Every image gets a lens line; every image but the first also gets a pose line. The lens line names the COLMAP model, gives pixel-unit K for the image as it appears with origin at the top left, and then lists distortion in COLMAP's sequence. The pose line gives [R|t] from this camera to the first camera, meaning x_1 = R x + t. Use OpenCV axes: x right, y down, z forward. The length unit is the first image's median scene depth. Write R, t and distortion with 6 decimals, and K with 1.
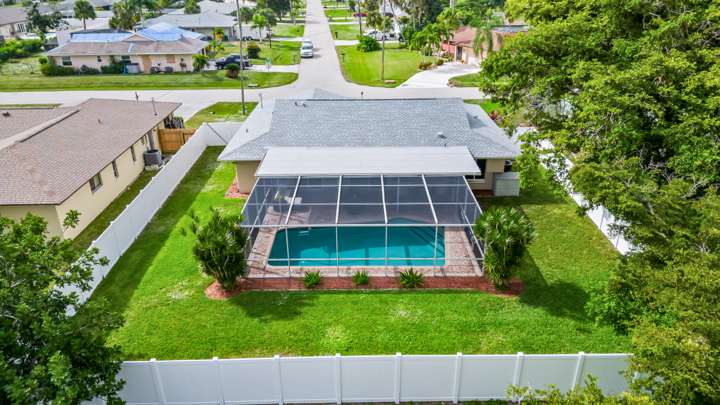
lens RADIAL K [[499.4, 0, 357.6], [0, 499.4, 203.3], [0, 0, 1]] dist [0.072194, -0.093149]
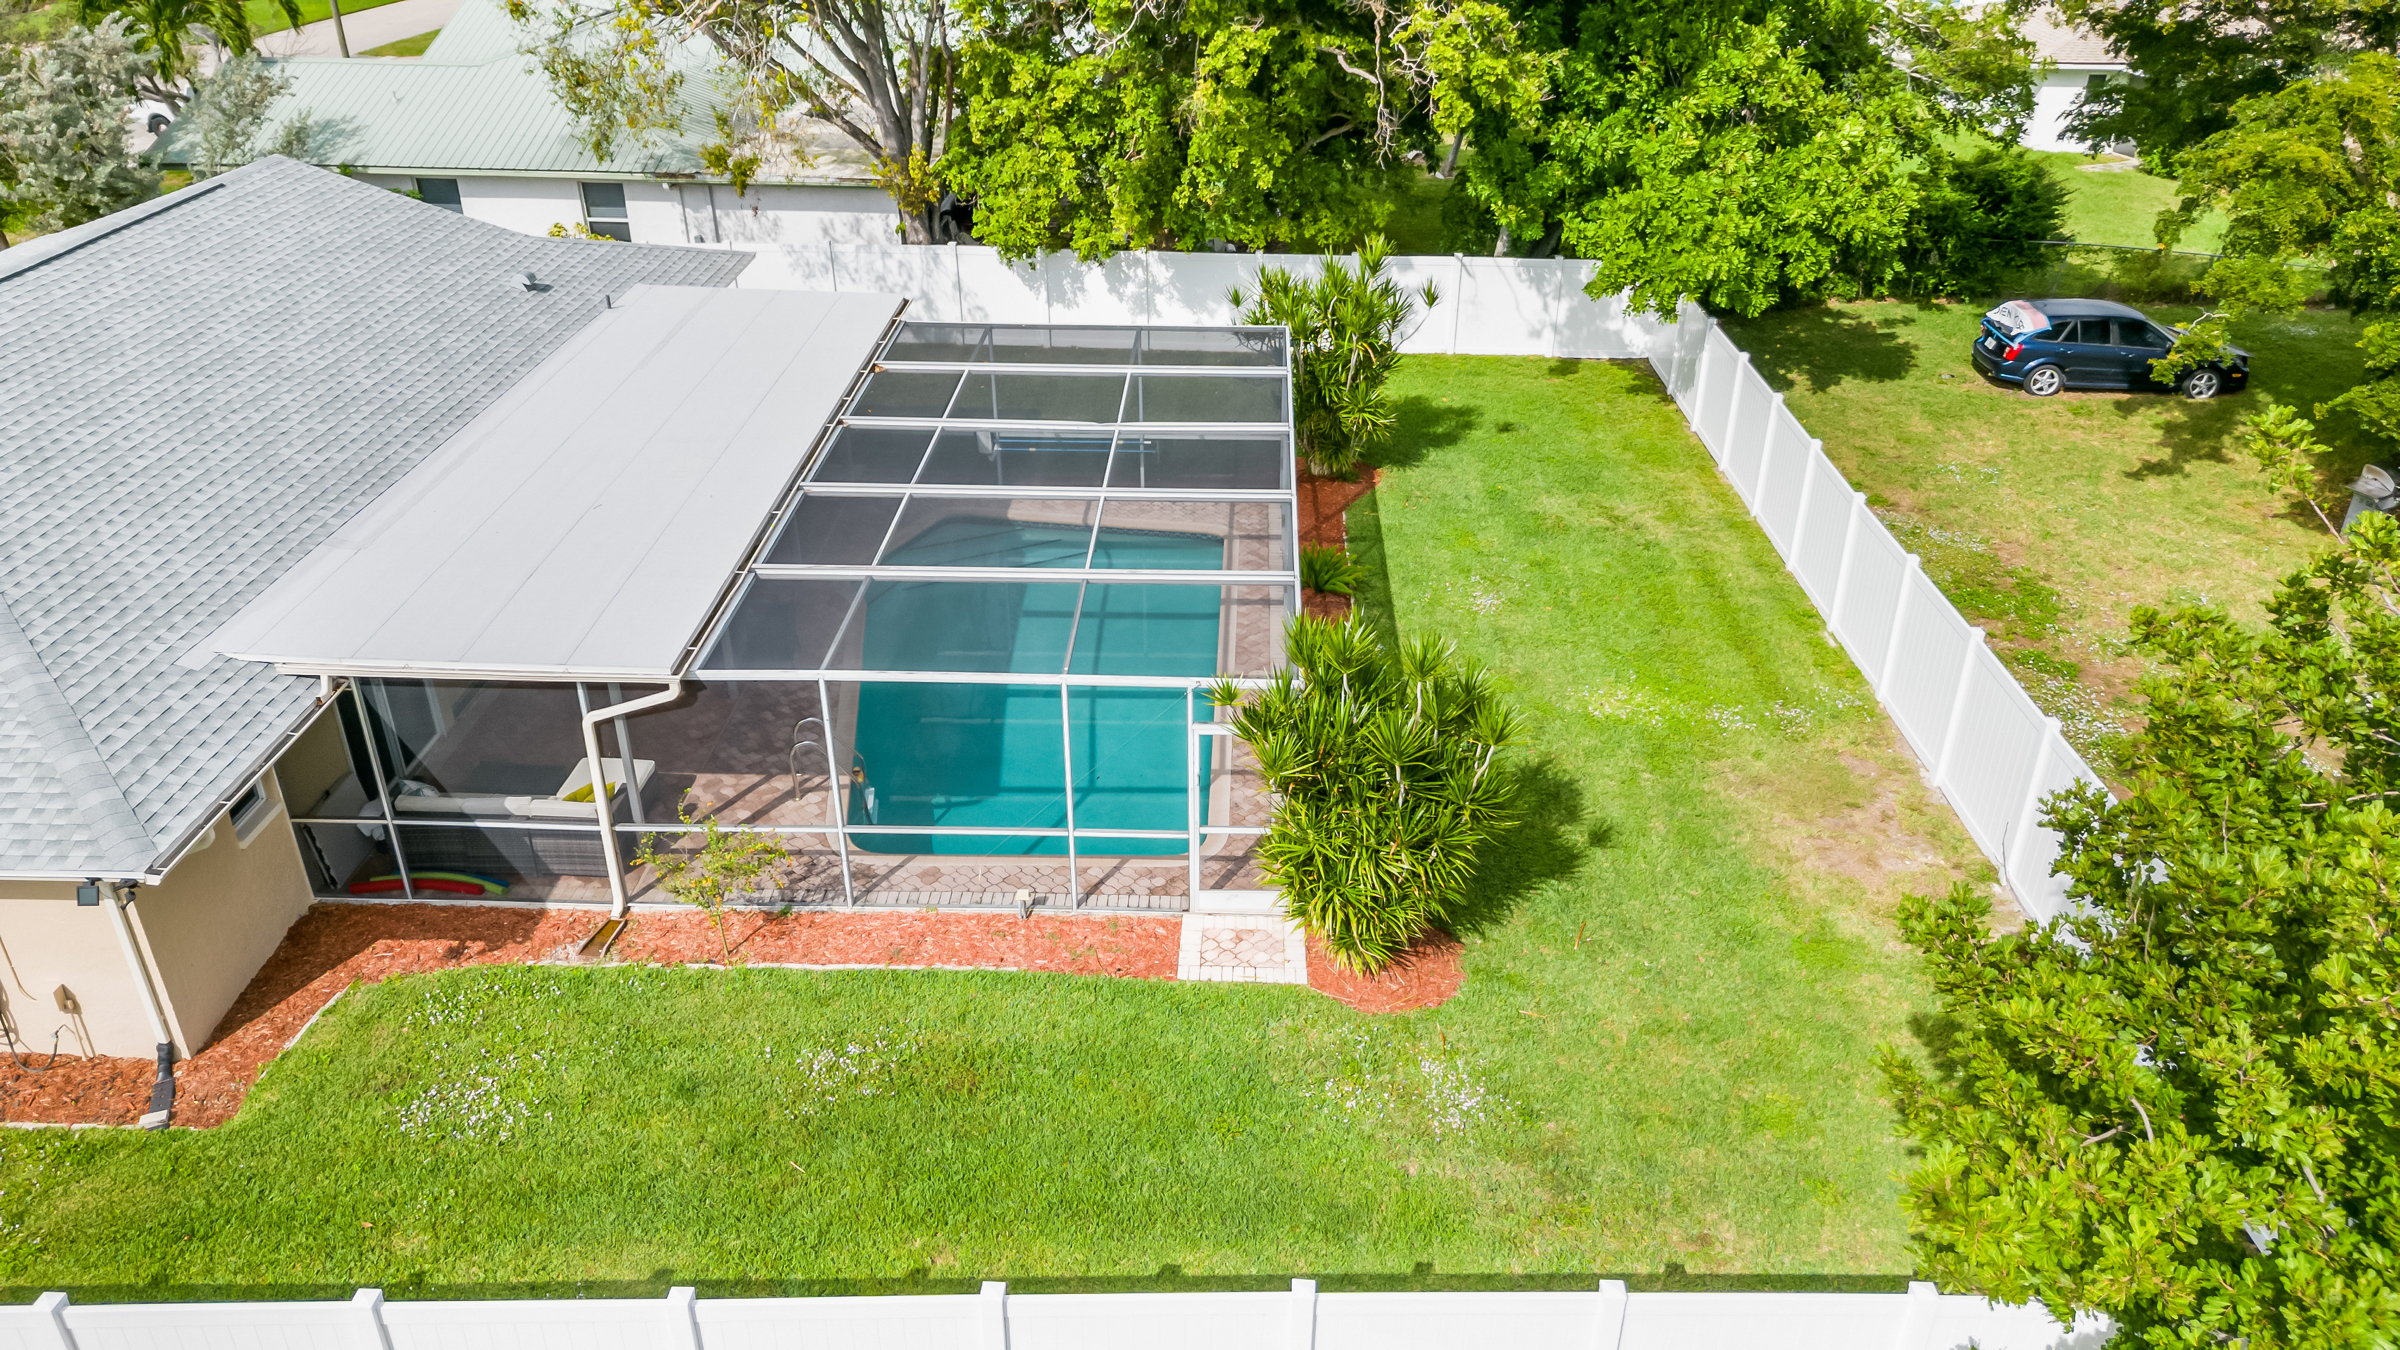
lens RADIAL K [[1664.5, 0, 1191.9], [0, 1664.5, 677.7], [0, 0, 1]] dist [0.072194, -0.093149]
pose [[0.026609, -0.472706, 0.880818, -0.567101], [0.414213, 0.807142, 0.420654, -0.180110], [-0.909791, 0.353653, 0.217278, 0.587756]]
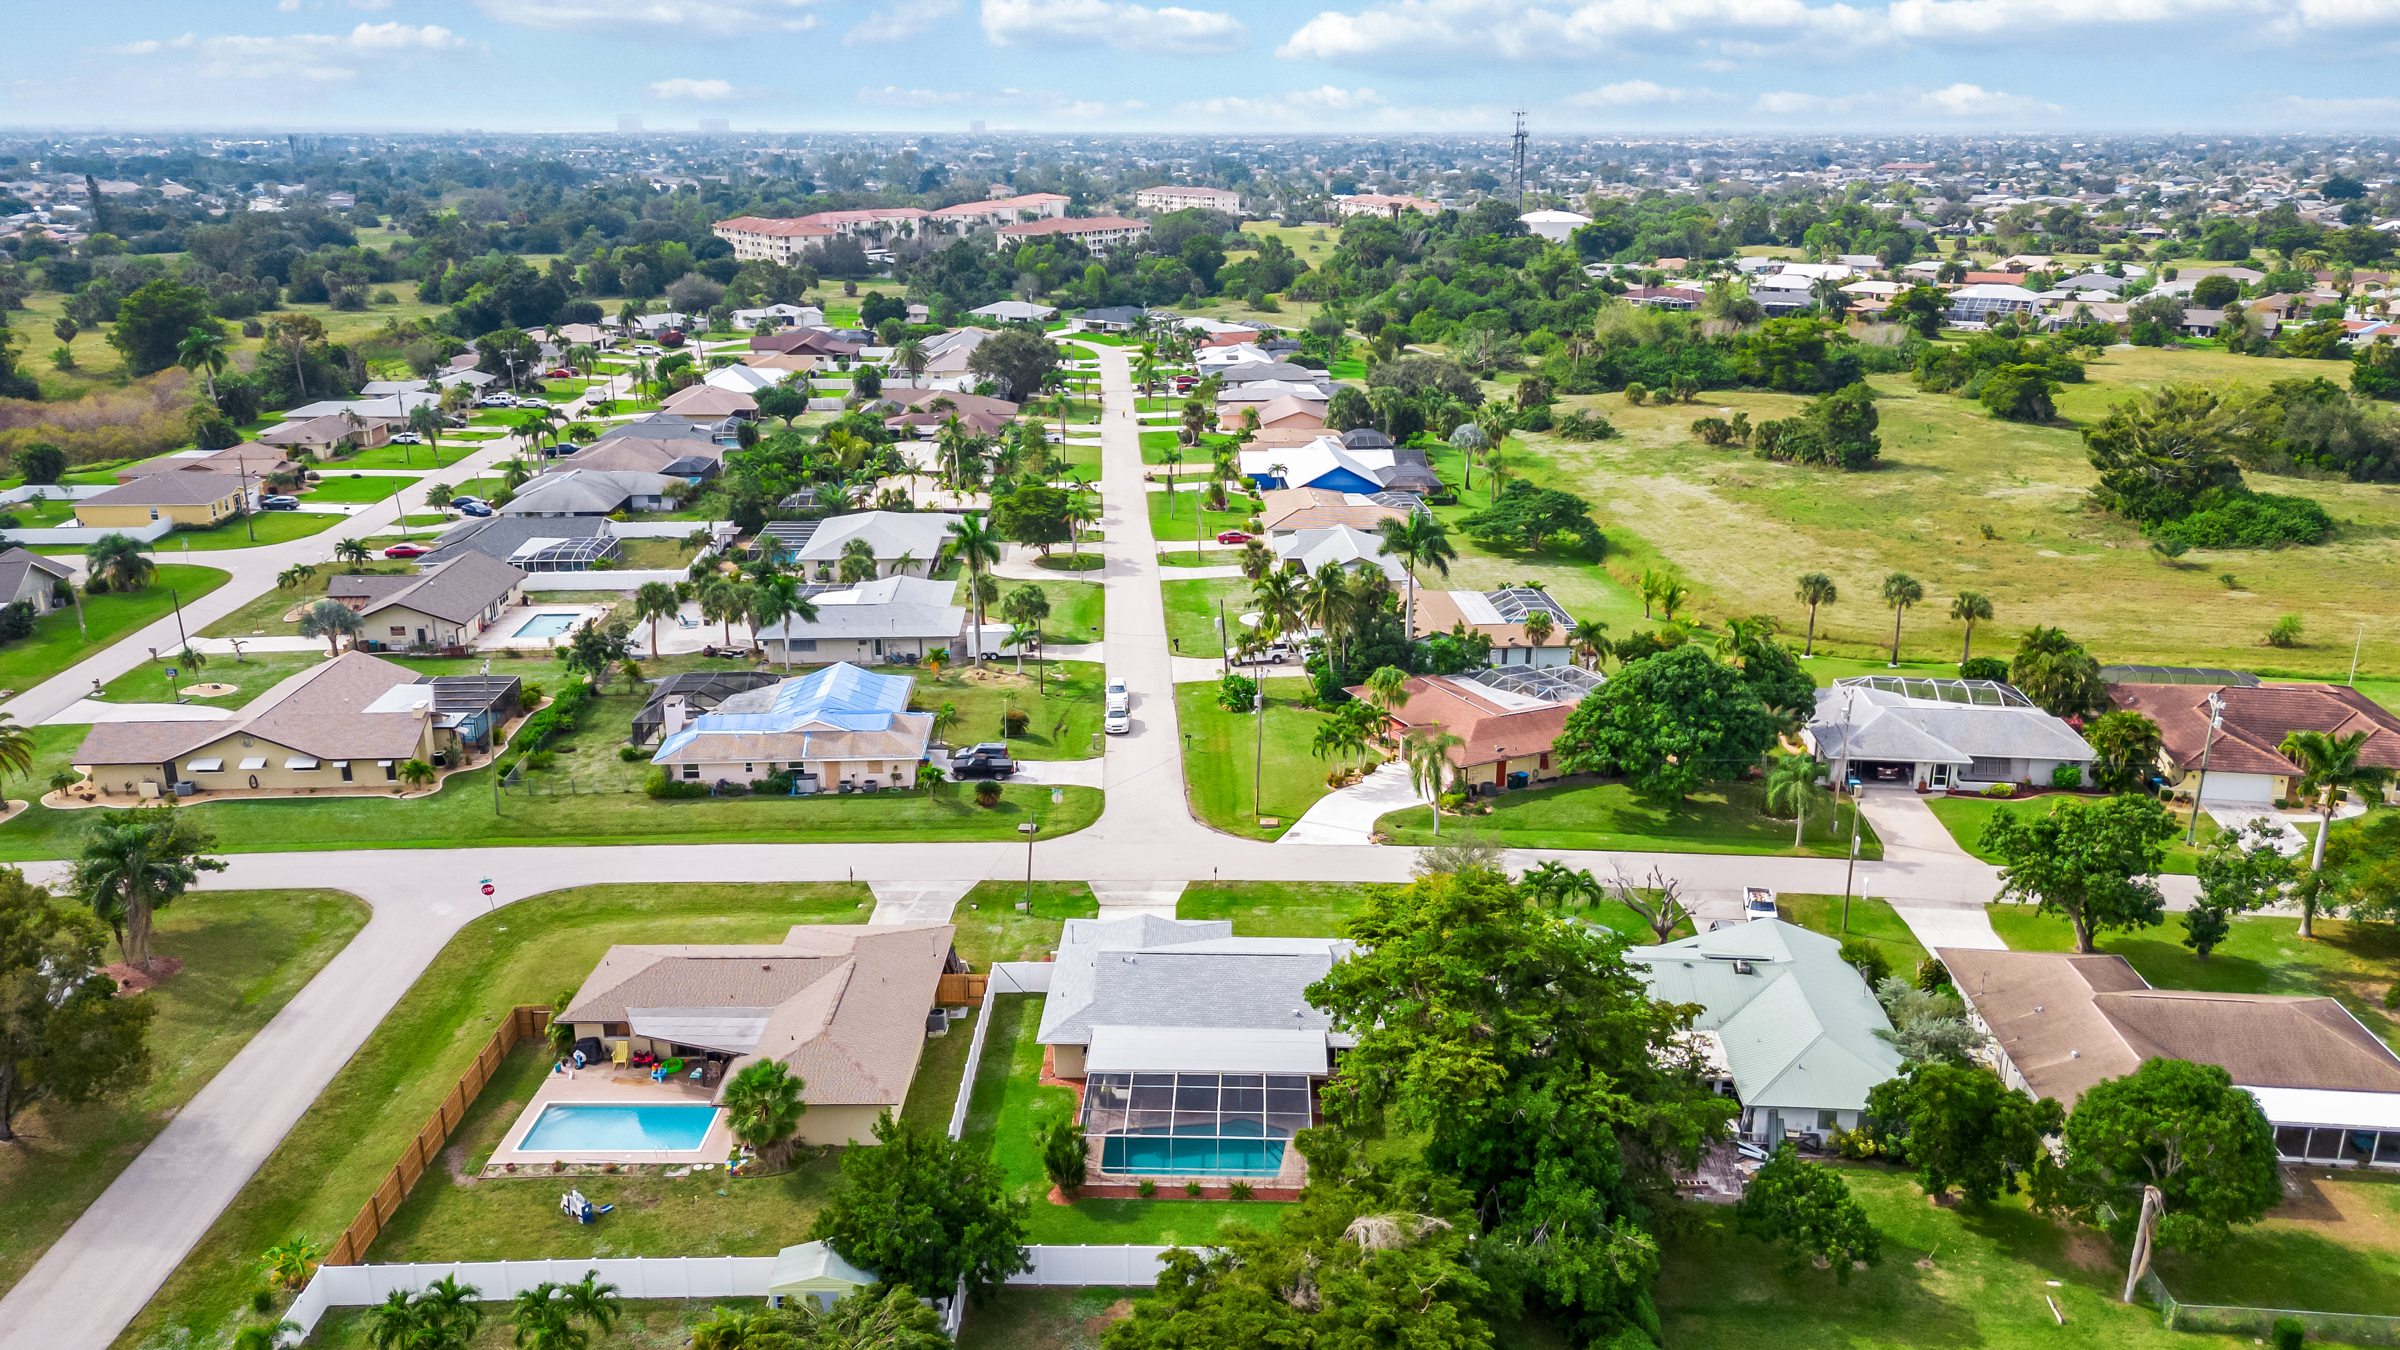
lens RADIAL K [[1664.5, 0, 1191.9], [0, 1664.5, 677.7], [0, 0, 1]] dist [0.072194, -0.093149]
pose [[0.999448, 0.014219, -0.030025, 0.063340], [-0.018467, 0.989062, -0.146337, -0.267519], [0.027616, 0.146810, 0.988779, -1.778326]]
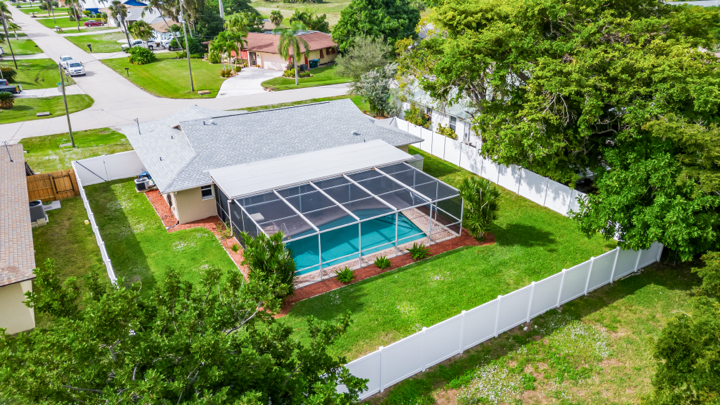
lens RADIAL K [[499.4, 0, 357.6], [0, 499.4, 203.3], [0, 0, 1]] dist [0.072194, -0.093149]
pose [[0.860957, -0.211723, 0.462521, -0.364908], [0.213180, 0.975741, 0.049833, -0.034049], [-0.461852, 0.055696, 0.885207, 0.008577]]
